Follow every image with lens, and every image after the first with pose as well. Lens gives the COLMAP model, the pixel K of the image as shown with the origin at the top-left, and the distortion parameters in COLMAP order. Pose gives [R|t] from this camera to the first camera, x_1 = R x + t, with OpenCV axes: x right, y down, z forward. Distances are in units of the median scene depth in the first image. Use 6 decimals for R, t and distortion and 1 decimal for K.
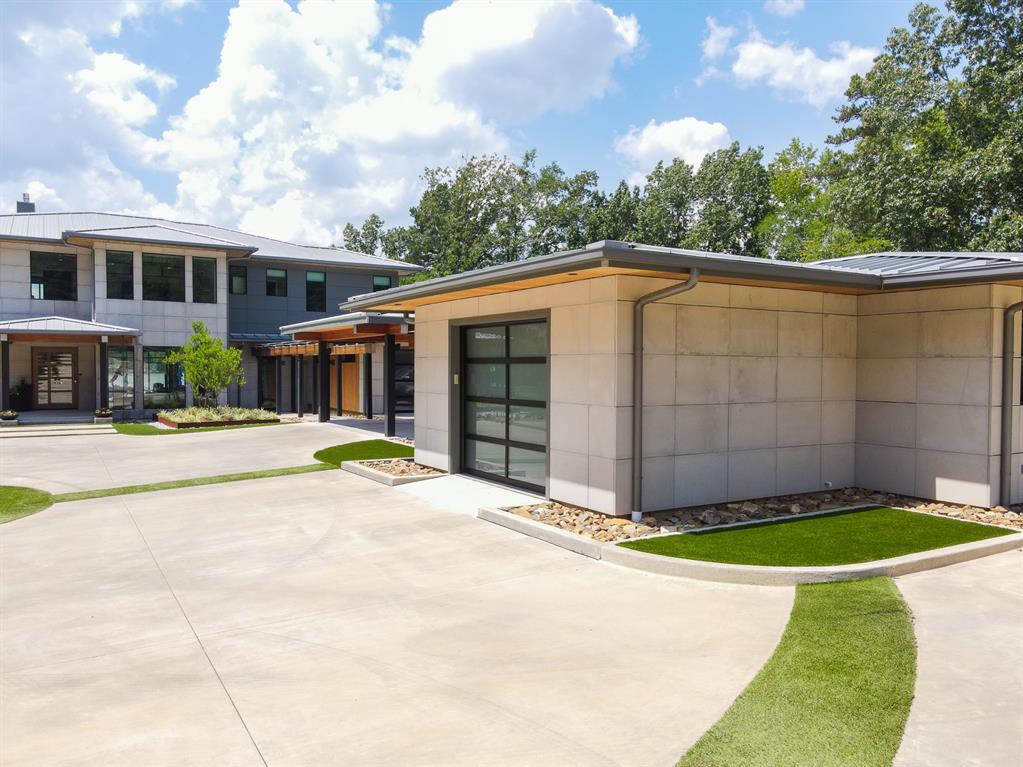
lens RADIAL K [[759.0, 0, 507.1], [0, 759.0, 387.2], [0, 0, 1]] dist [0.000057, 0.031314]
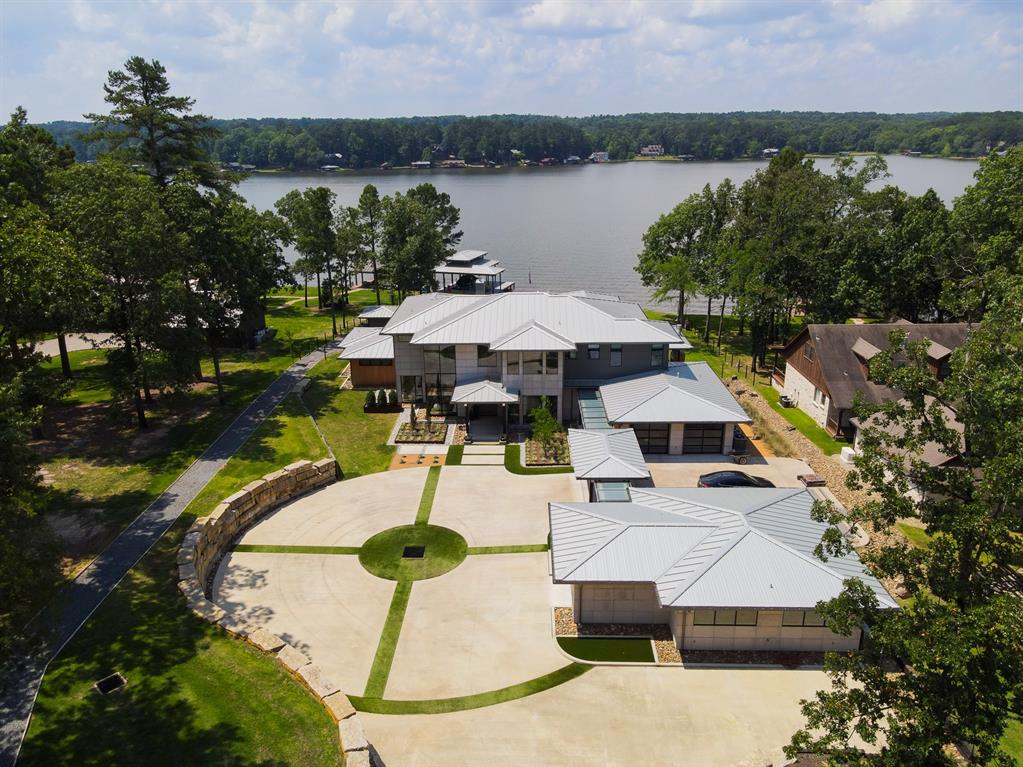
lens RADIAL K [[759.0, 0, 507.1], [0, 759.0, 387.2], [0, 0, 1]] dist [0.000057, 0.031314]
pose [[0.845222, 0.160949, -0.509604, 0.789497], [-0.005651, 0.956210, 0.292628, -1.027930], [0.534386, -0.244456, 0.809119, -1.006299]]
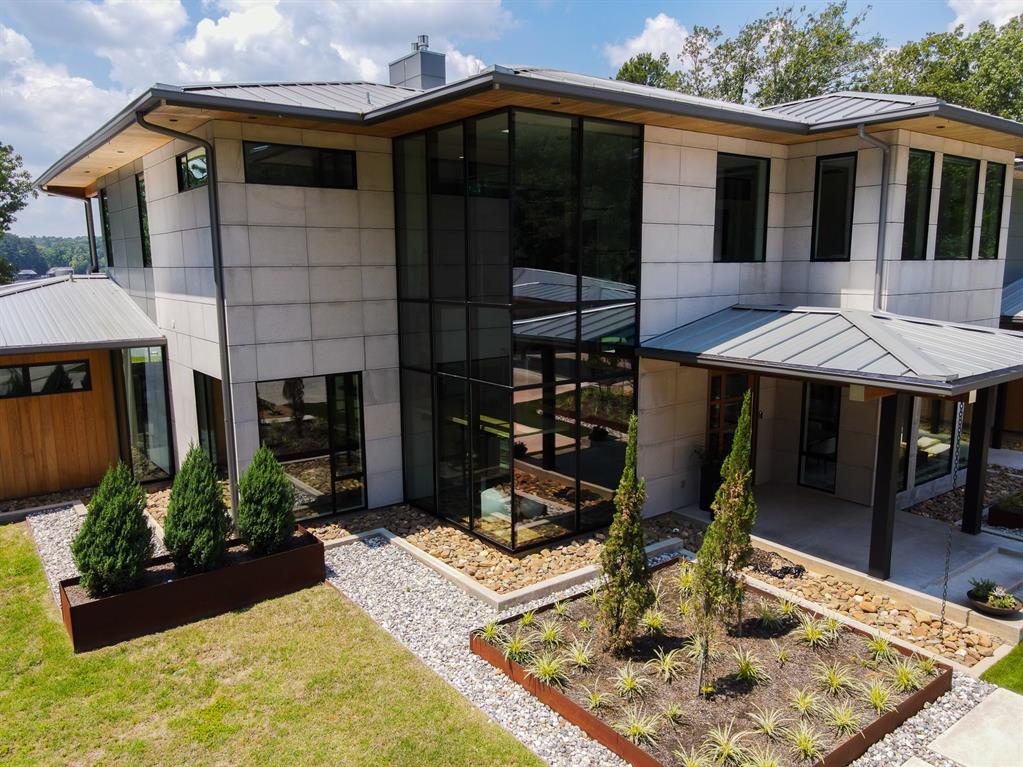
lens RADIAL K [[759.0, 0, 507.1], [0, 759.0, 387.2], [0, 0, 1]] dist [0.000057, 0.031314]
pose [[0.994604, -0.027509, 0.100029, -1.201958], [0.014153, 0.991168, 0.131854, -0.159434], [-0.102773, -0.129726, 0.986209, 0.860391]]
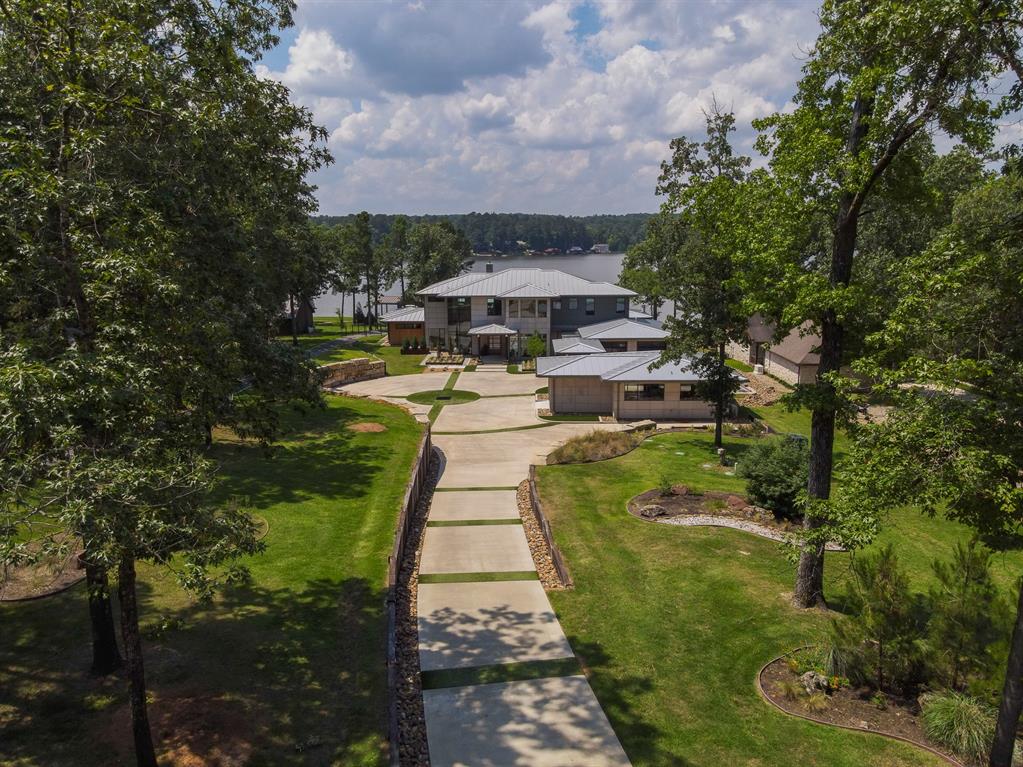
lens RADIAL K [[759.0, 0, 507.1], [0, 759.0, 387.2], [0, 0, 1]] dist [0.000057, 0.031314]
pose [[0.840625, 0.098423, -0.532600, 1.462917], [-0.007948, 0.985486, 0.169570, -0.506178], [0.541559, -0.138312, 0.829207, -2.021020]]
